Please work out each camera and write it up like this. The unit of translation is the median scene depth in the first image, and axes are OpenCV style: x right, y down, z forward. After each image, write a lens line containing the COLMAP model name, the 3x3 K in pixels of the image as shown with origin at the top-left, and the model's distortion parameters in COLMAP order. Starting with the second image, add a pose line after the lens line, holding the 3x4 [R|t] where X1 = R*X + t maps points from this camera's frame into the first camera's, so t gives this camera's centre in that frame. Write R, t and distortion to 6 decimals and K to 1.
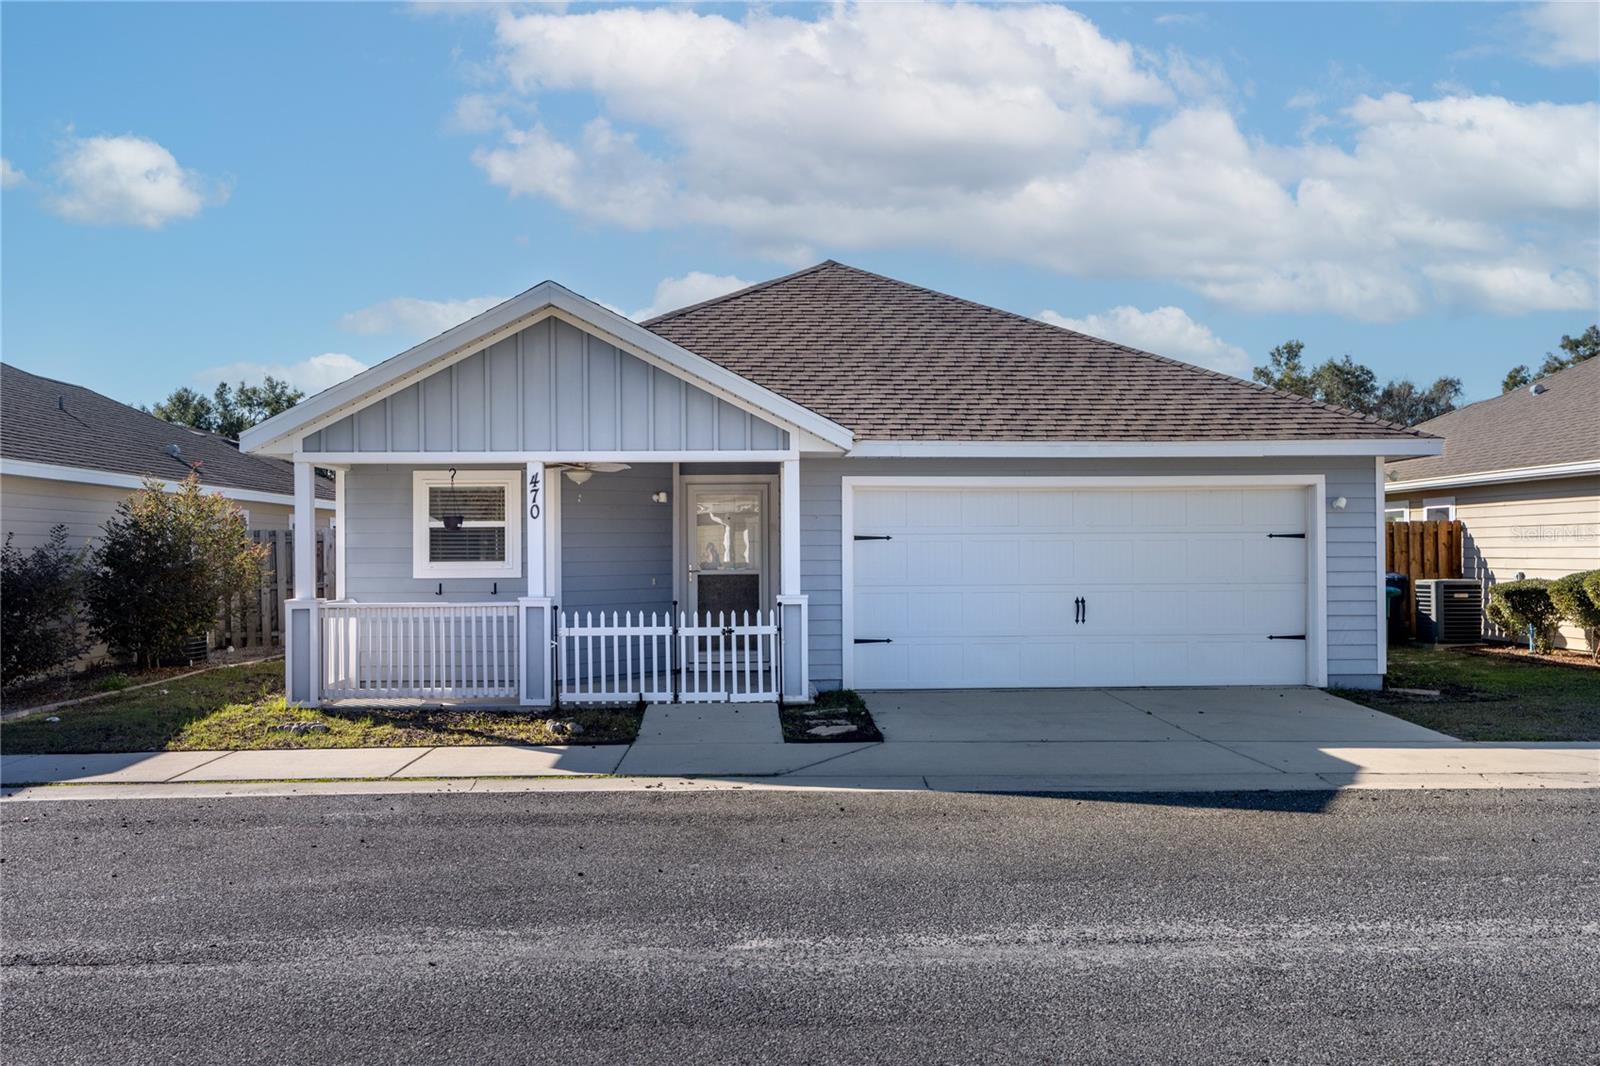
lens RADIAL K [[1570.4, 0, 792.2], [0, 1570.4, 531.8], [0, 0, 1]] dist [0.019105, 0.000000]
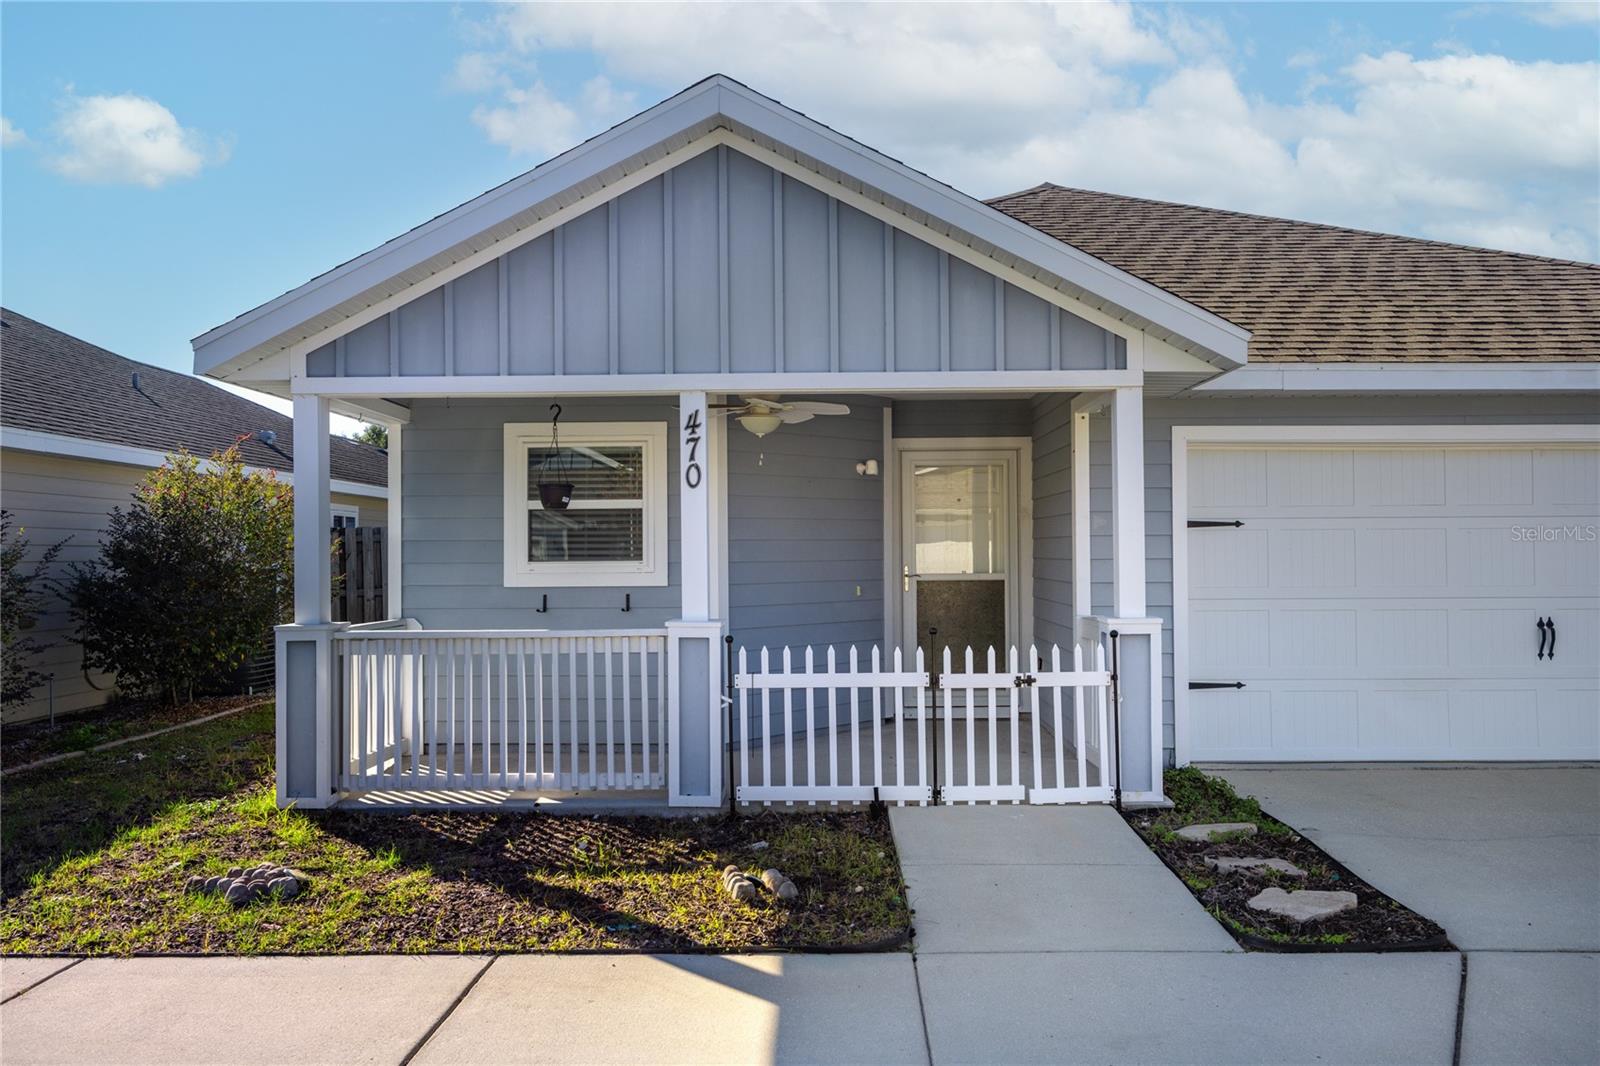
lens RADIAL K [[1234.9, 0, 810.0], [0, 1234.9, 530.7], [0, 0, 1]] dist [-0.000497, -0.000471]
pose [[0.999045, -0.002003, -0.043640, -0.099762], [0.001634, 0.999963, -0.008482, 0.011746], [0.043655, 0.008402, 0.999011, 0.538553]]
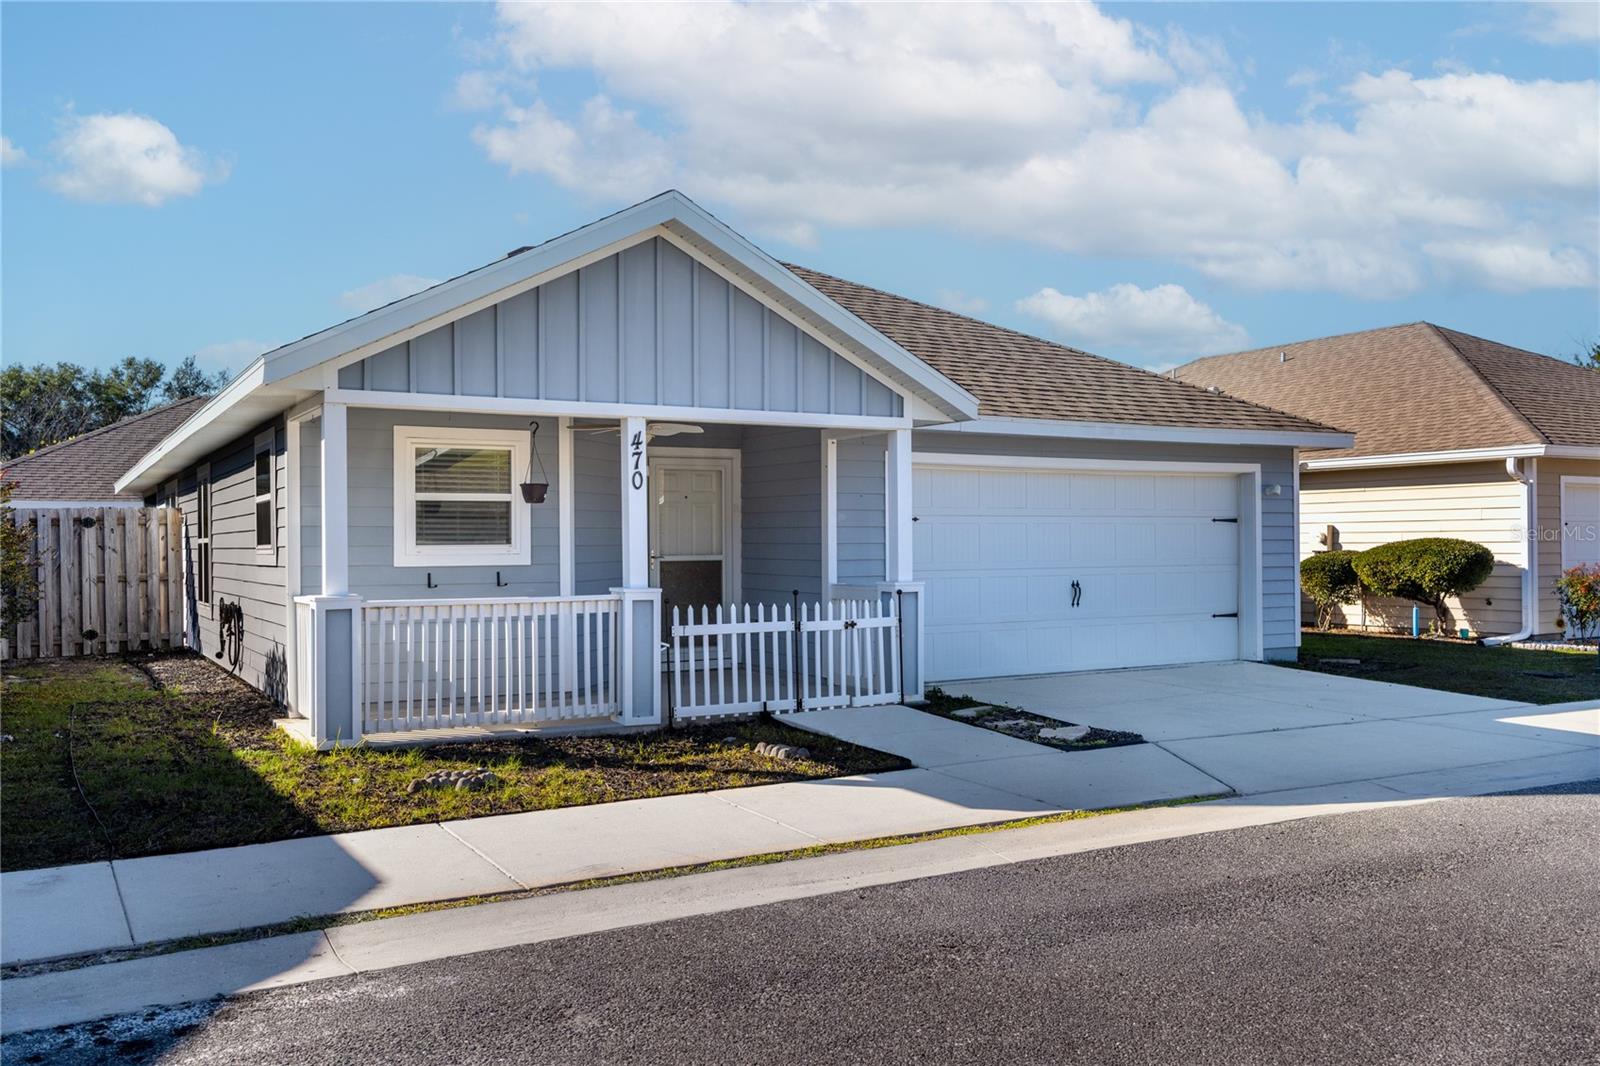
lens RADIAL K [[1378.5, 0, 806.1], [0, 1378.5, 523.1], [0, 0, 1]] dist [0.034897, 0.013413]
pose [[0.876718, 0.007129, 0.480952, -0.424026], [-0.005229, 0.999972, -0.005290, 0.011960], [-0.480977, 0.002123, 0.876731, 0.348081]]
